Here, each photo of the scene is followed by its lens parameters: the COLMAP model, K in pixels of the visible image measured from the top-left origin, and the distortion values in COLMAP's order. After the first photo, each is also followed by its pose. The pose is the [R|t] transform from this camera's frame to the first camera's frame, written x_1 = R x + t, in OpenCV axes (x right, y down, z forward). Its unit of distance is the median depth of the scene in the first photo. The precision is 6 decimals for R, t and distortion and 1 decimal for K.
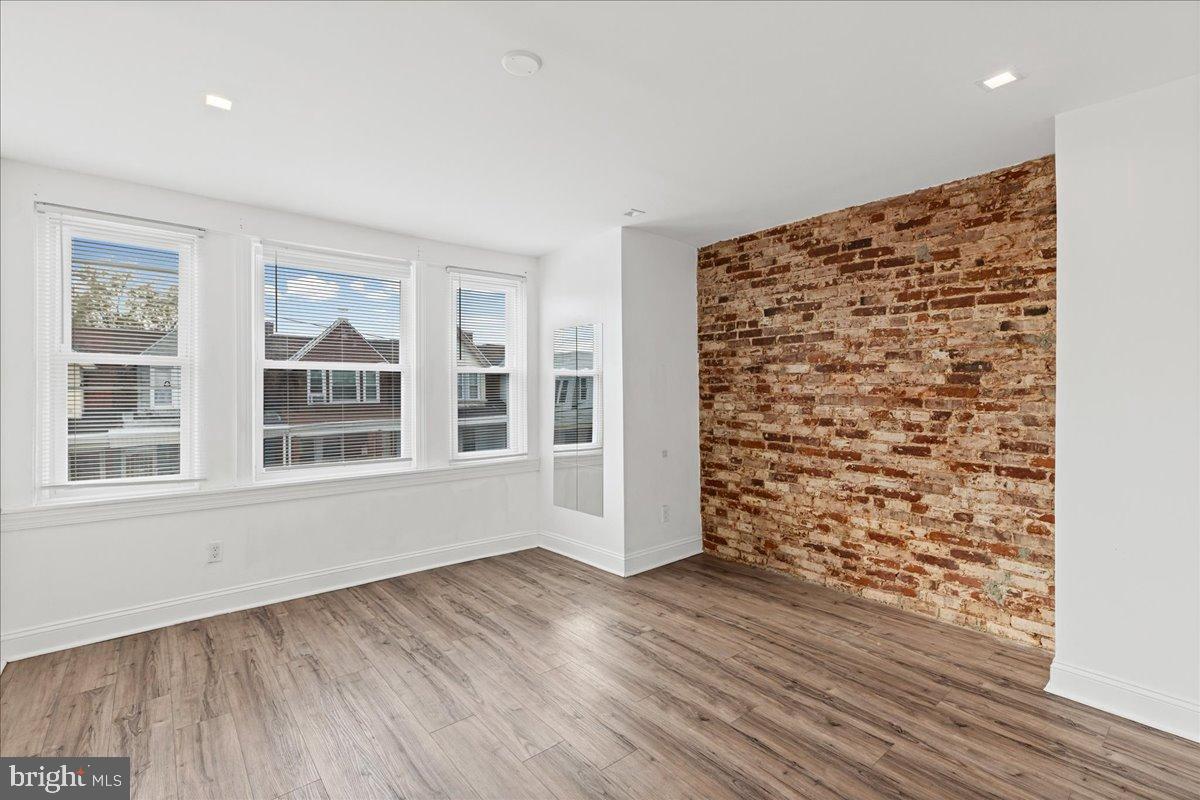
lens RADIAL K [[535.3, 0, 593.8], [0, 535.3, 377.6], [0, 0, 1]] dist [0.002726, 0.000205]
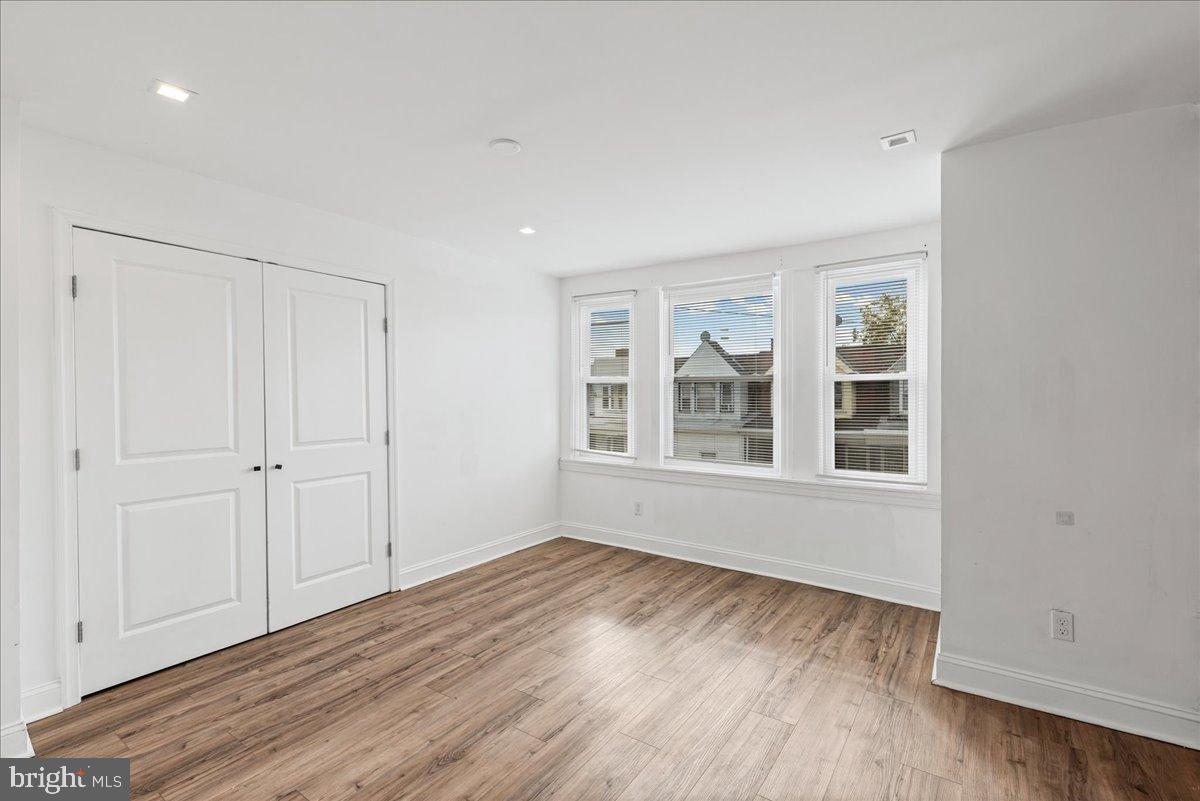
lens RADIAL K [[535.0, 0, 603.5], [0, 535.0, 394.5], [0, 0, 1]] dist [0.002397, 0.000045]
pose [[0.280841, -0.000074, -0.959754, 0.681606], [0.019334, 0.999798, 0.005580, 0.002752], [0.959560, -0.020123, 0.280785, 0.500129]]
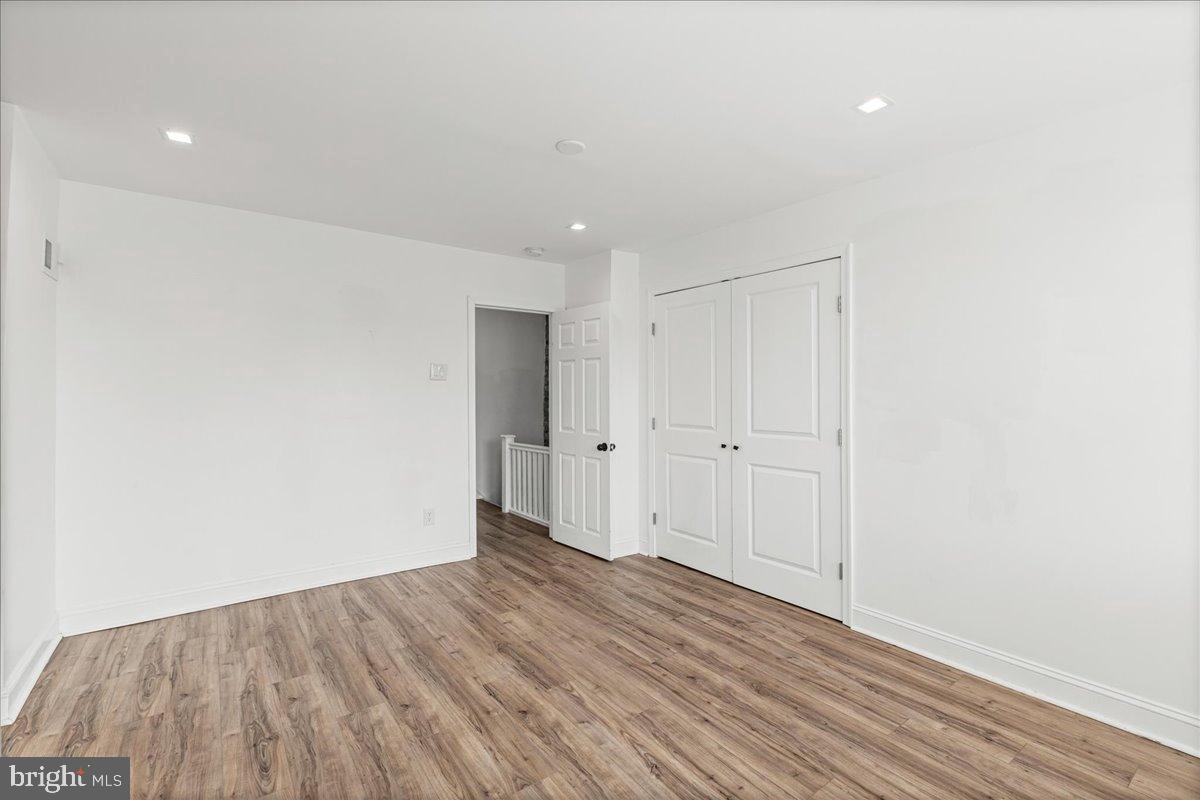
lens RADIAL K [[535.0, 0, 603.5], [0, 535.0, 394.0], [0, 0, 1]] dist [0.002397, 0.000045]
pose [[-0.999060, 0.004338, 0.043137, -0.152413], [0.003725, 0.999891, -0.014284, 0.026322], [-0.043194, -0.014109, -0.998967, 1.345936]]
